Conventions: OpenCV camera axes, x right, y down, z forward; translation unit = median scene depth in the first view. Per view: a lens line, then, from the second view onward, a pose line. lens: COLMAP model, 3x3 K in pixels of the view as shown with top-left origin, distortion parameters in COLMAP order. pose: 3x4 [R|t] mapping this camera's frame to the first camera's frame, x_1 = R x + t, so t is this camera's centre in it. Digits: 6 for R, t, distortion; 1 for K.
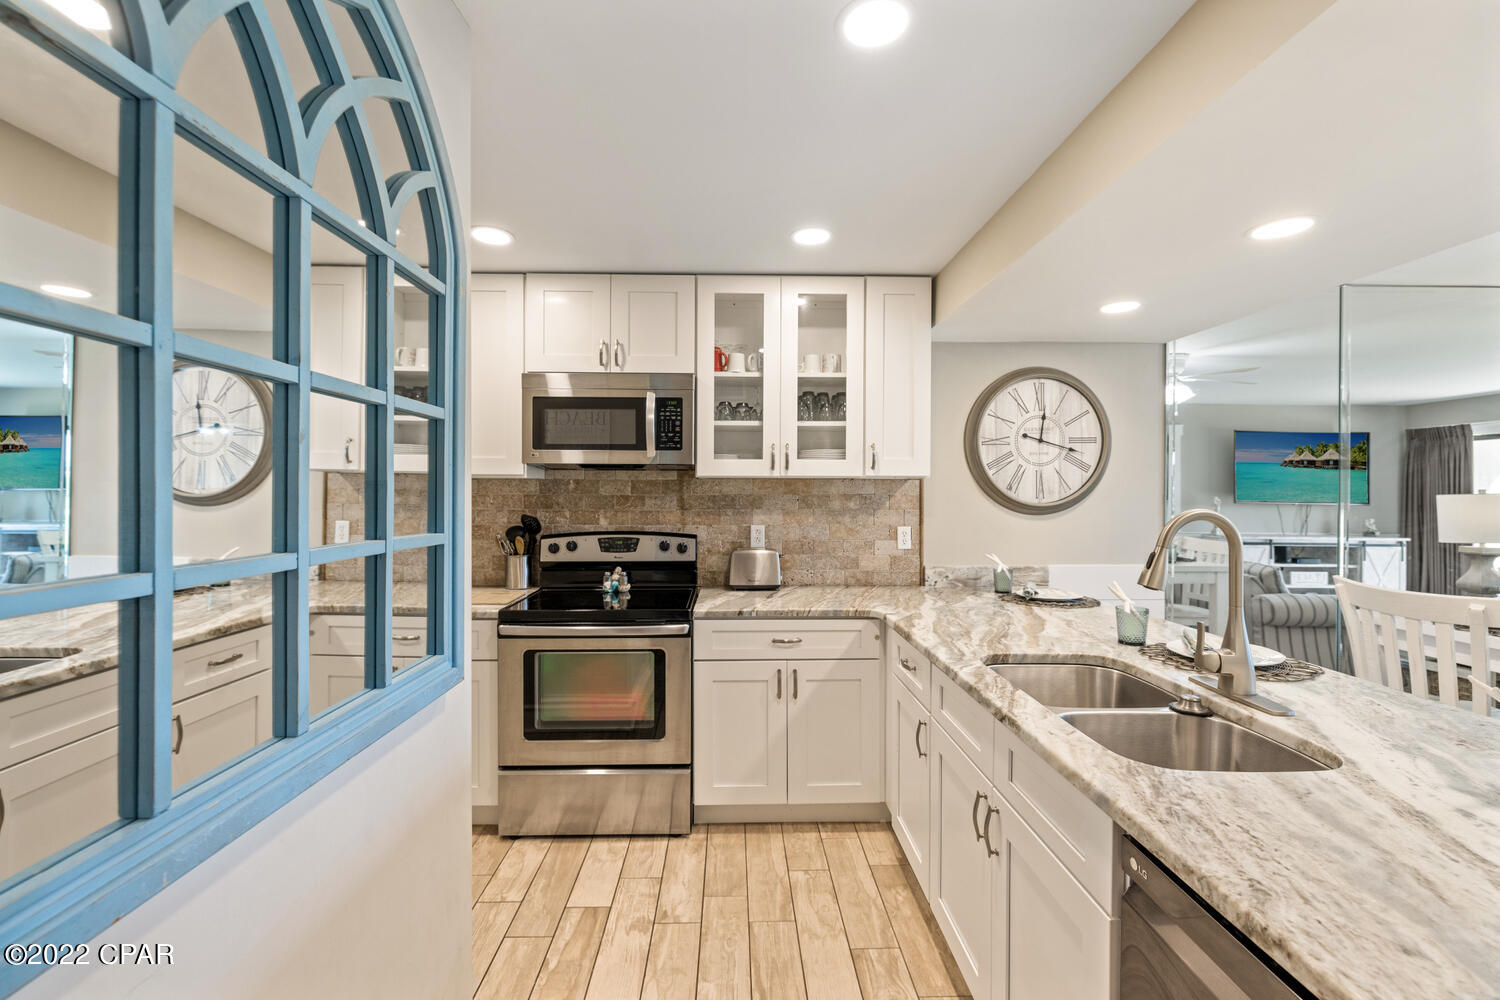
lens RADIAL K [[628.3, 0, 745.3], [0, 628.3, 492.6], [0, 0, 1]] dist [-0.001616, -0.000335]
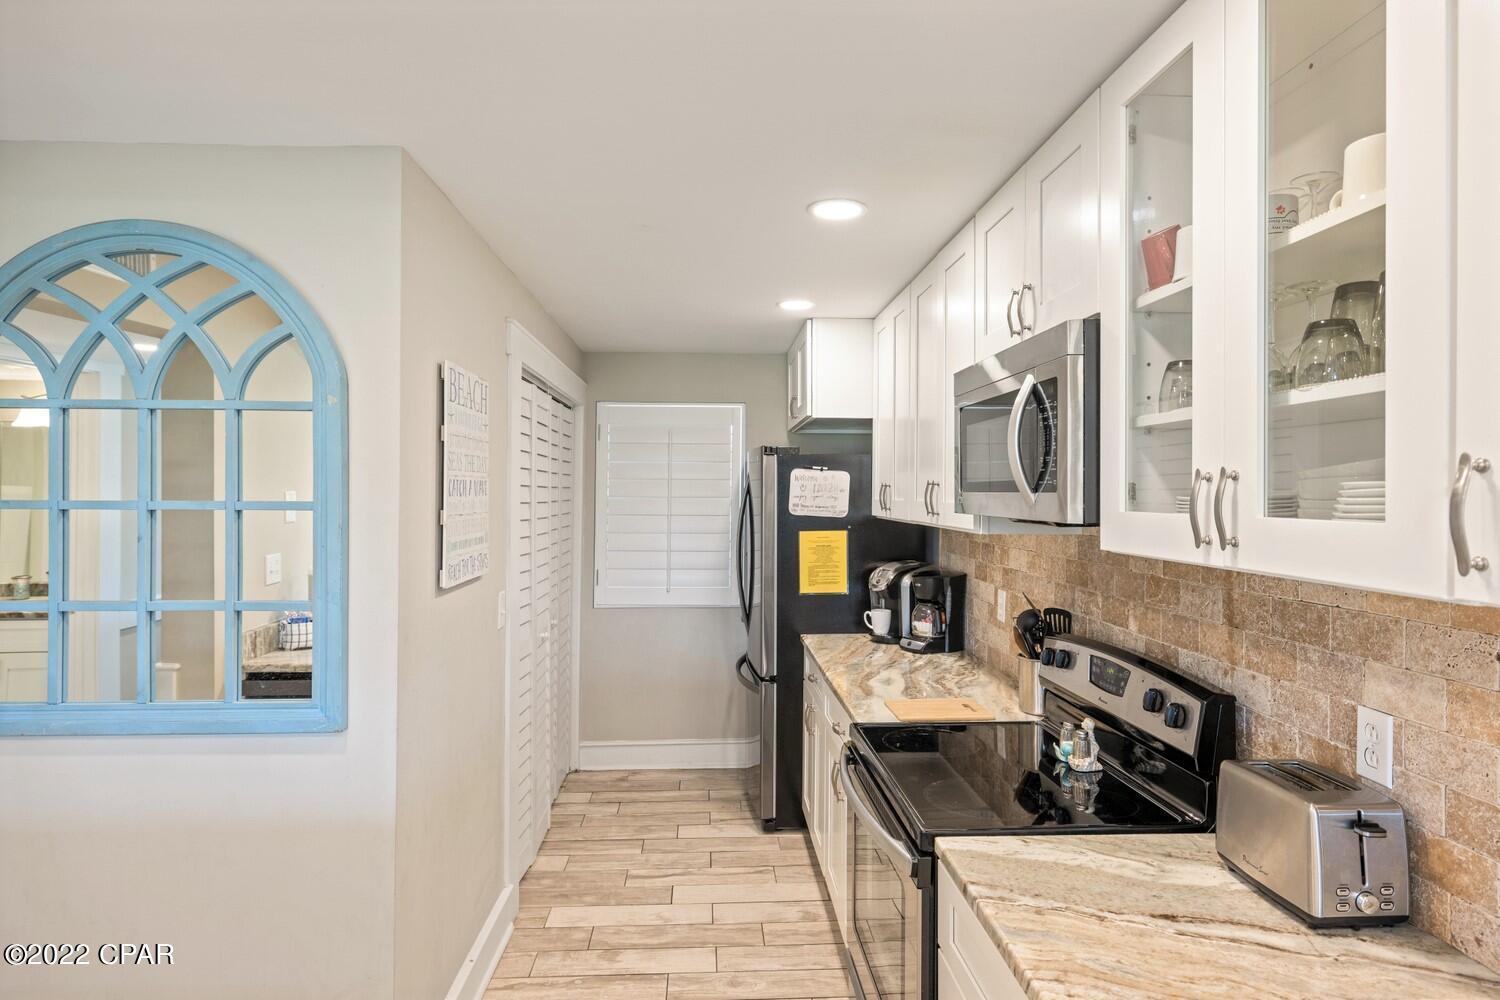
lens RADIAL K [[832.8, 0, 749.5], [0, 832.8, 489.0], [0, 0, 1]] dist [-0.000536, -0.000799]
pose [[0.035200, -0.006832, -0.999357, 0.431463], [-0.009897, 0.999925, -0.007185, -0.055078], [0.999331, 0.010143, 0.035130, 0.663868]]
